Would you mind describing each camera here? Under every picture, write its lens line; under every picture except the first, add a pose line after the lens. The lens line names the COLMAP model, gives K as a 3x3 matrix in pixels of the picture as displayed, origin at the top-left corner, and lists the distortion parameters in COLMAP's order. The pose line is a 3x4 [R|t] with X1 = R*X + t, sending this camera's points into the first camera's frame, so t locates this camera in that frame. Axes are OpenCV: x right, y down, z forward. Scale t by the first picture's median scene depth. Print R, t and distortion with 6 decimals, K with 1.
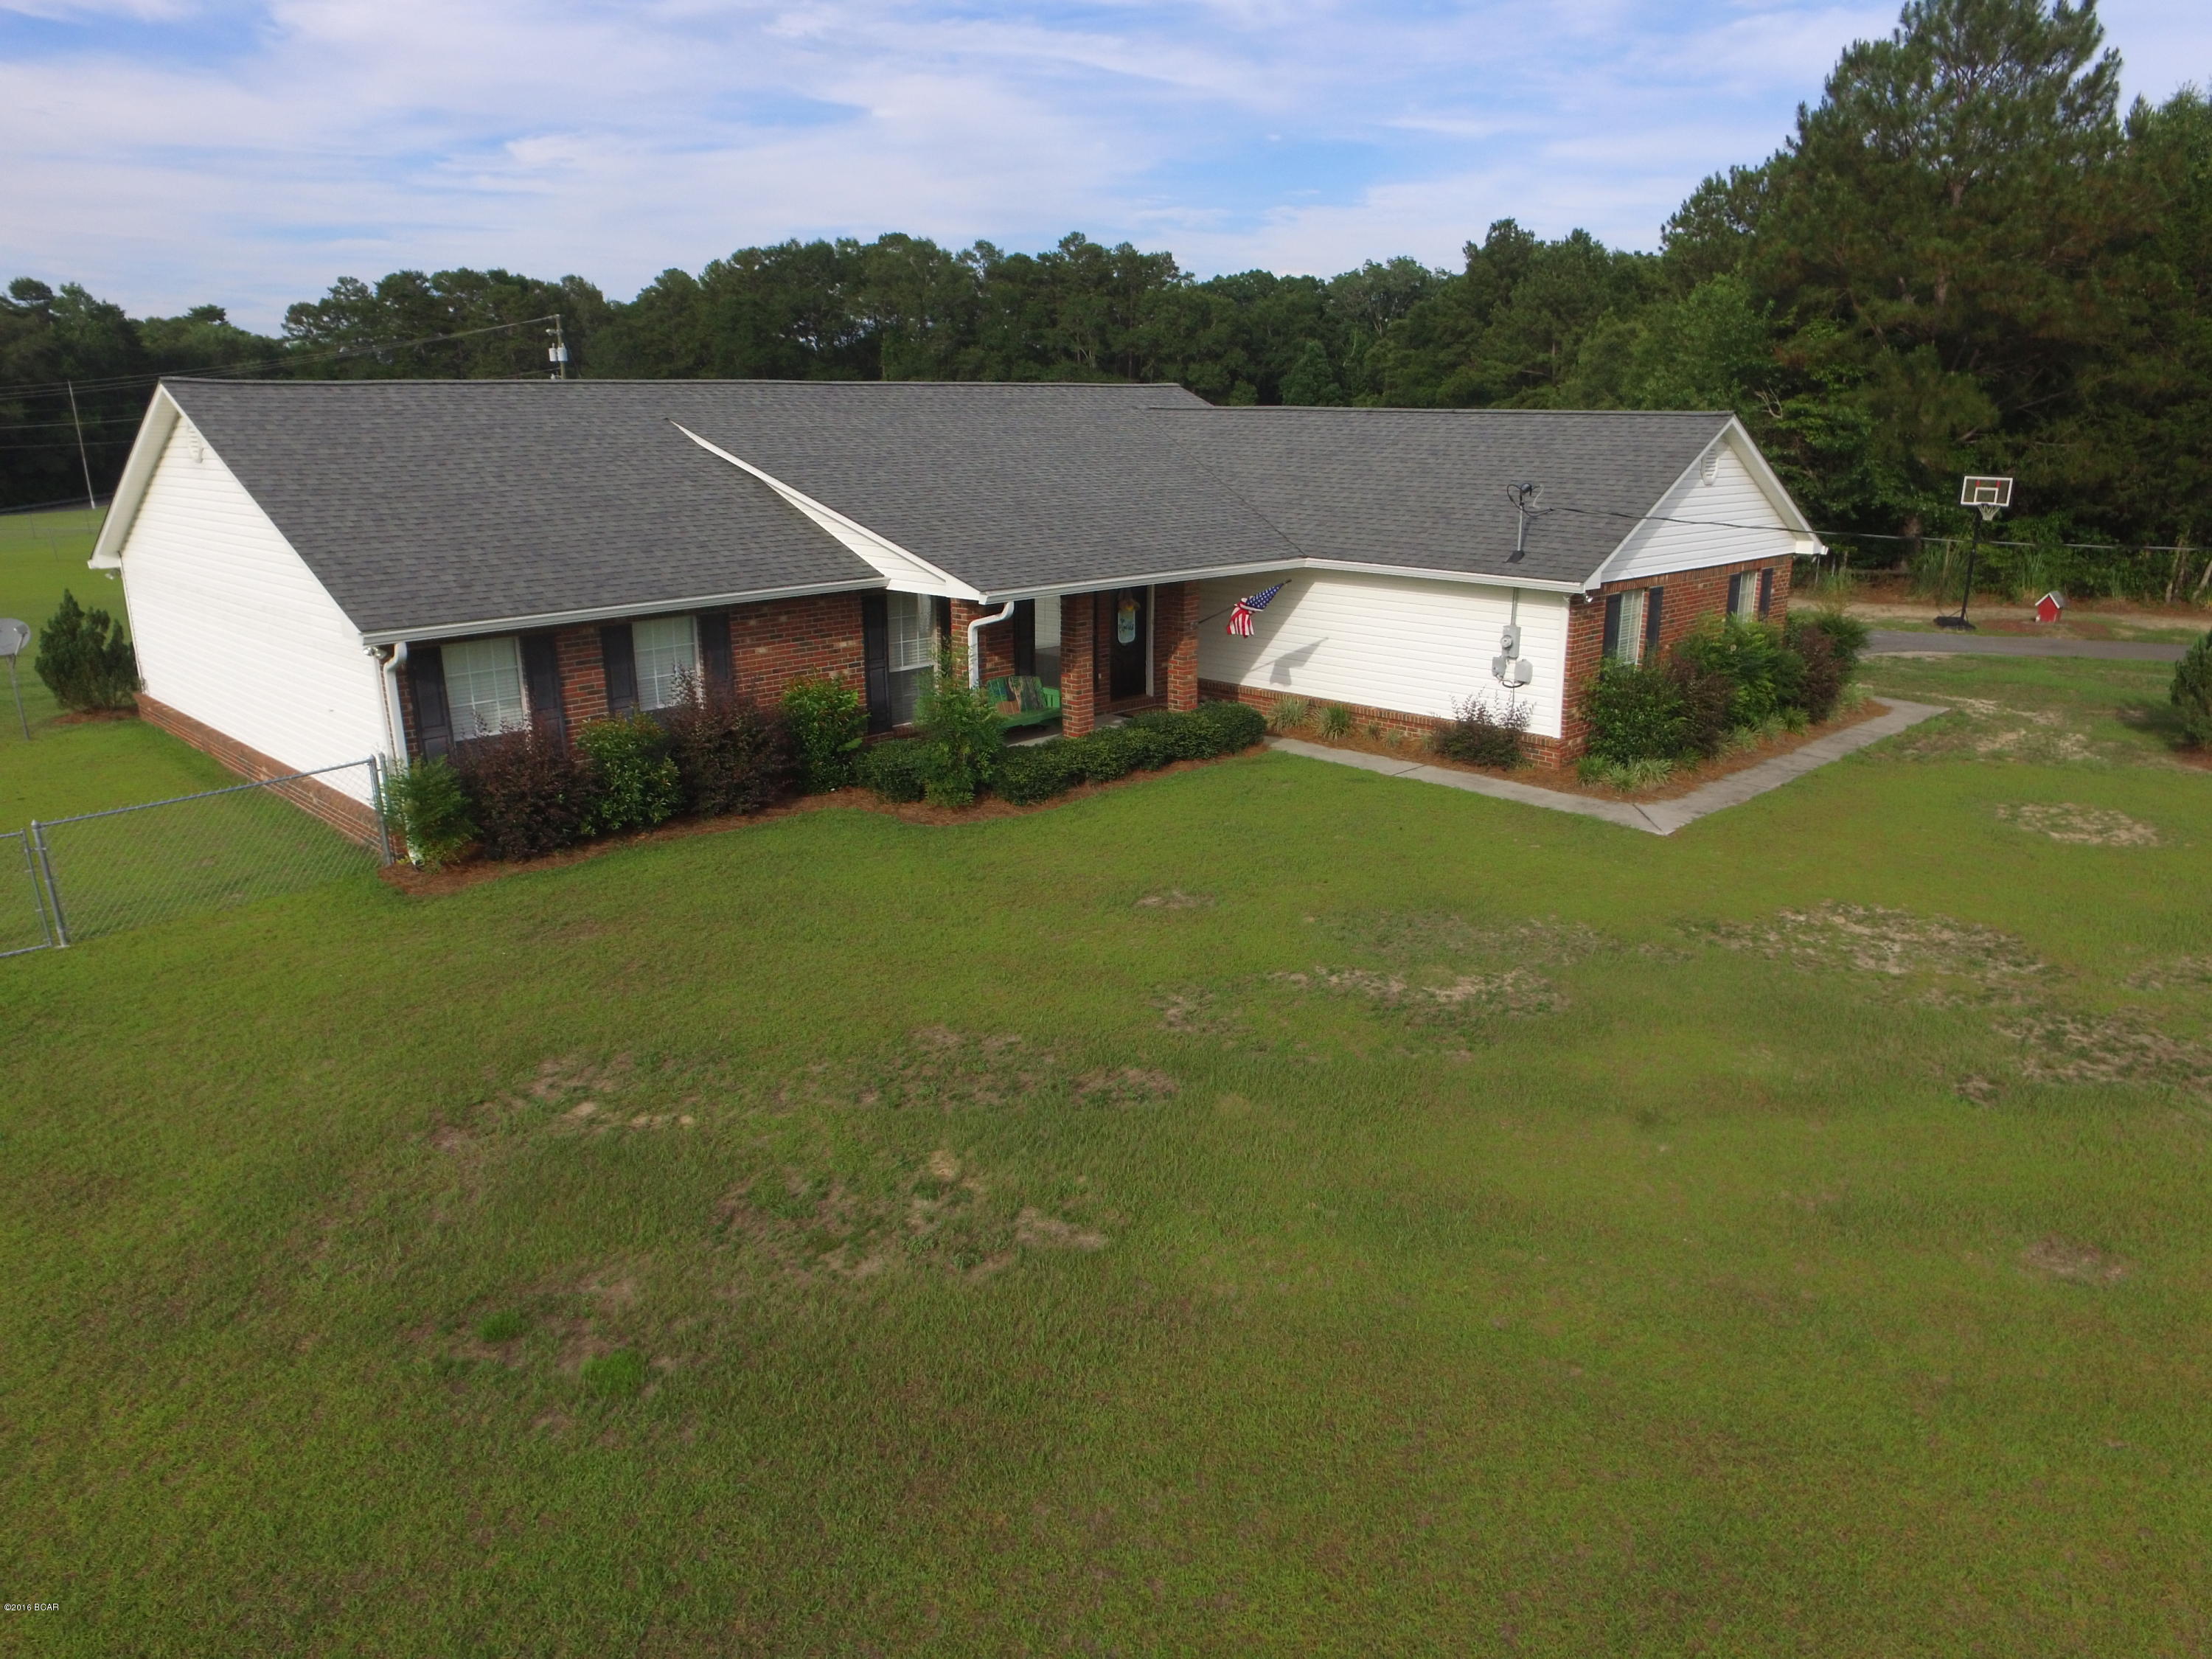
lens RADIAL K [[1495.1, 0, 1140.9], [0, 1495.1, 859.3], [0, 0, 1]] dist [-0.124385, 0.089375]
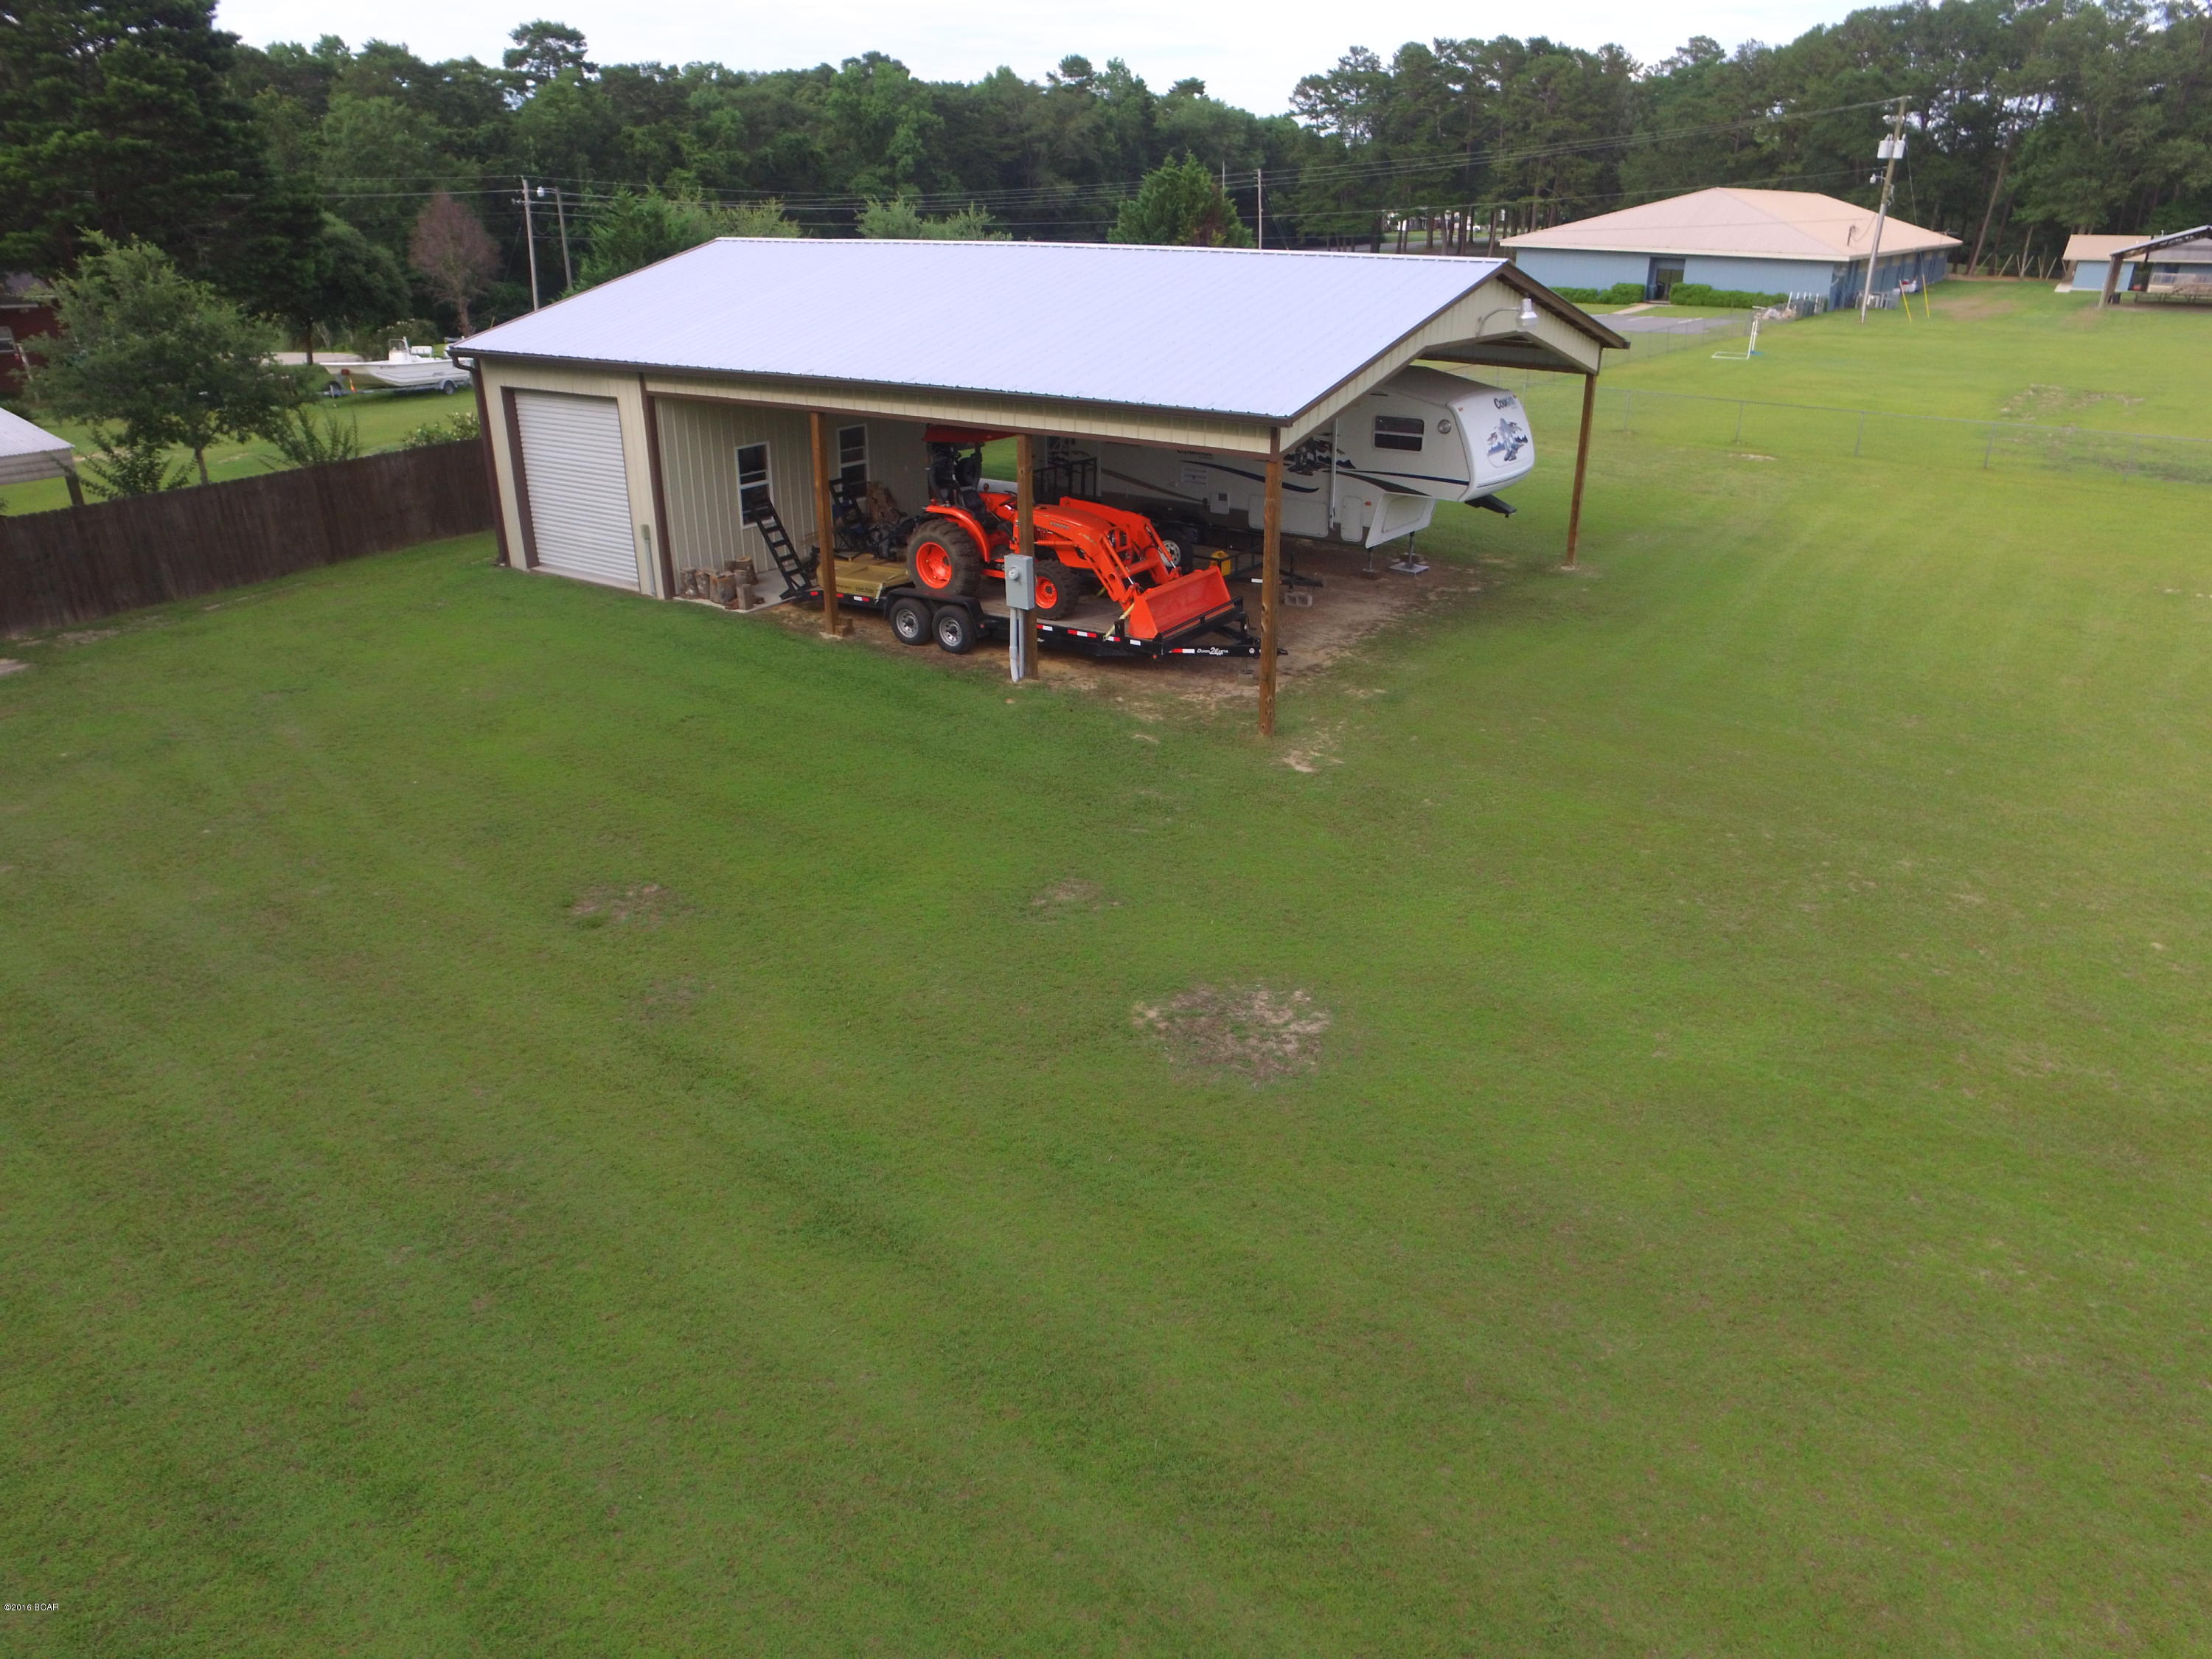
lens RADIAL K [[1495.1, 0, 1140.9], [0, 1495.1, 859.3], [0, 0, 1]] dist [-0.124385, 0.089375]
pose [[0.893352, 0.190155, -0.407140, -1.803968], [-0.134314, 0.977626, 0.161887, -0.189522], [0.428814, -0.089938, 0.898905, 0.399391]]
